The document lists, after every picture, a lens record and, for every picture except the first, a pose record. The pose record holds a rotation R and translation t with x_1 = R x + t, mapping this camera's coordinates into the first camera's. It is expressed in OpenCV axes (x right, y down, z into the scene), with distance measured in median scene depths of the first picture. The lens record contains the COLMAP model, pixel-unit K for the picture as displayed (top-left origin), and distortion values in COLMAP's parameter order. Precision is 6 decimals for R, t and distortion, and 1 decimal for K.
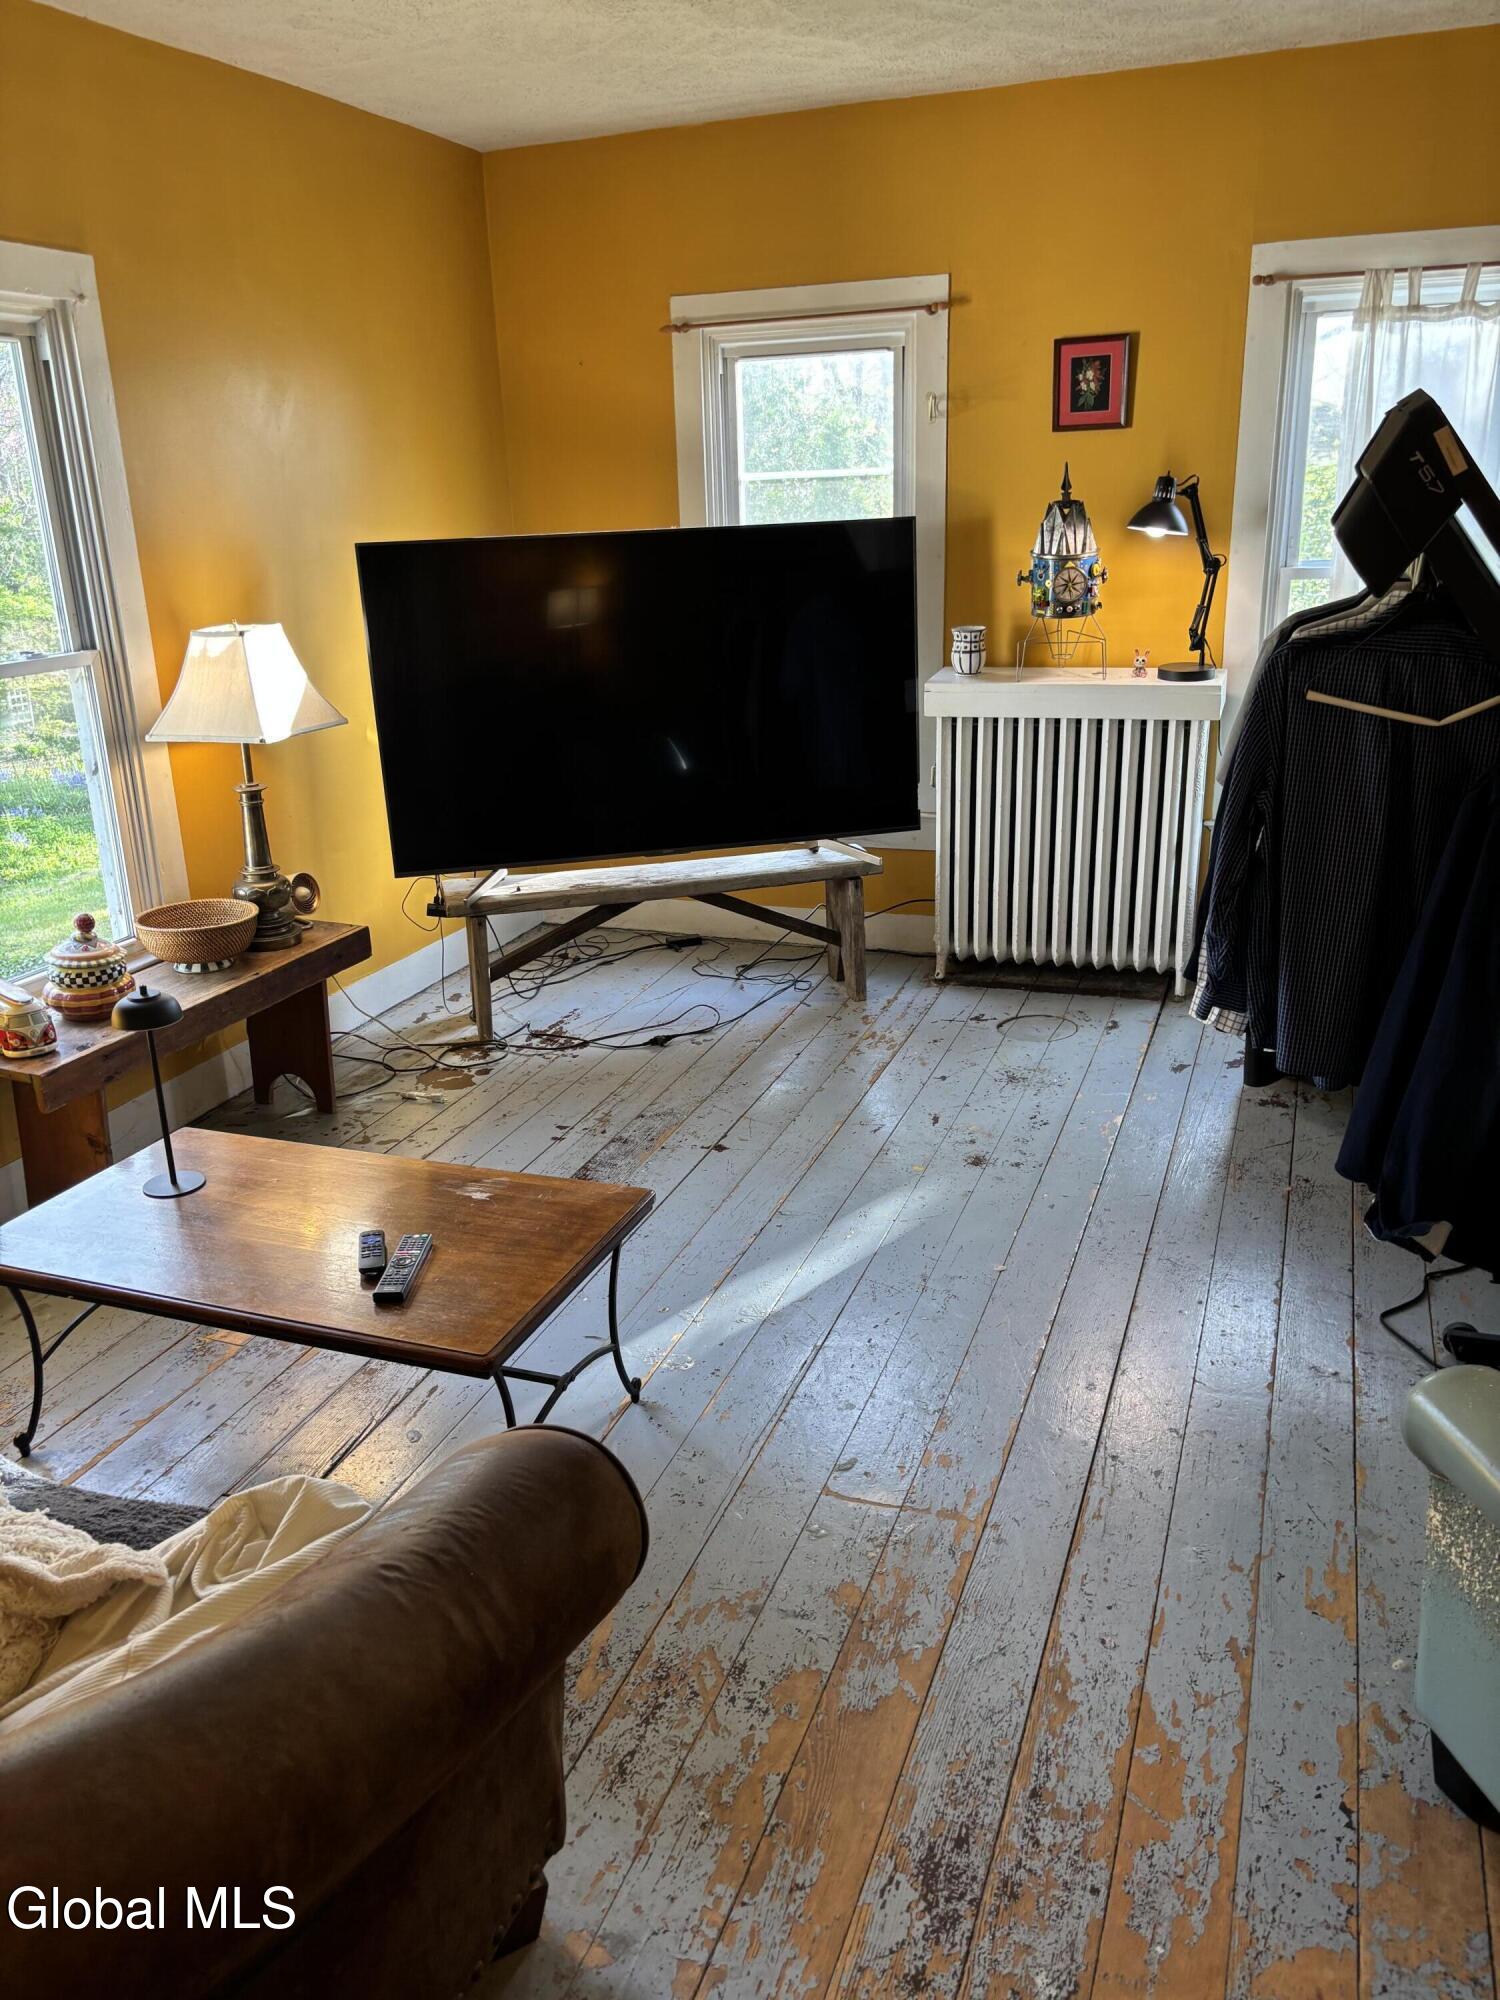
lens RADIAL K [[1518.0, 0, 761.7], [0, 1518.0, 1007.6], [0, 0, 1]] dist [0.010881, -0.012697]
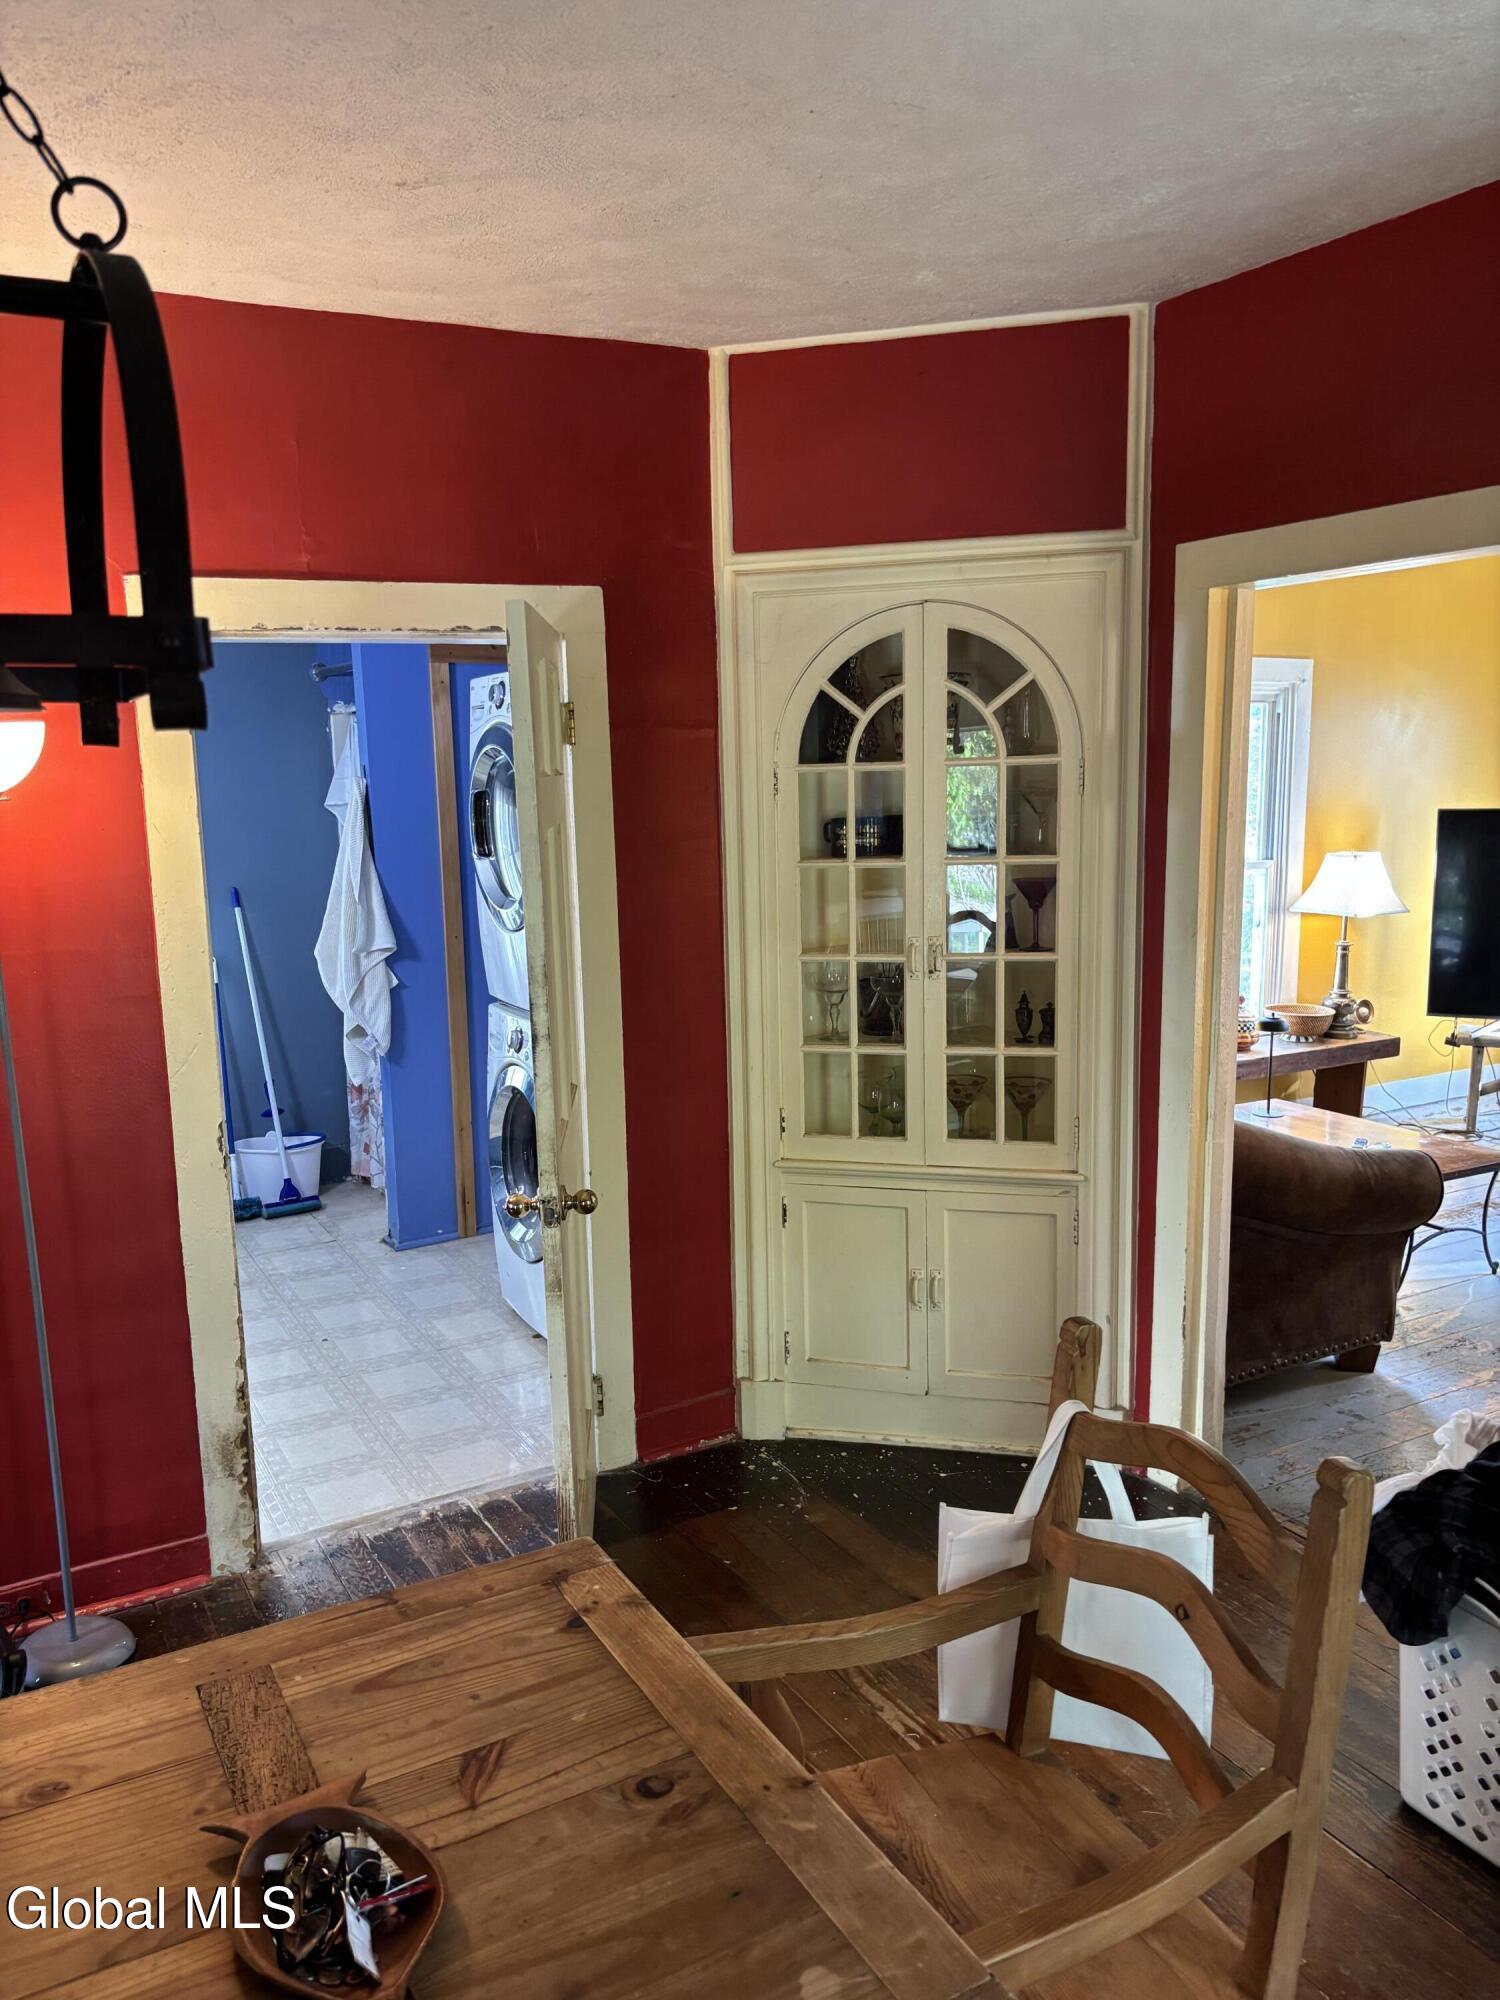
lens RADIAL K [[1518.0, 0, 746.3], [0, 1518.0, 1018.3], [0, 0, 1]] dist [0.010881, -0.012697]
pose [[0.758194, 0.123377, -0.640250, 0.259878], [-0.217406, 0.973579, -0.069846, 0.202485], [0.614716, 0.192151, 0.764985, -0.707363]]
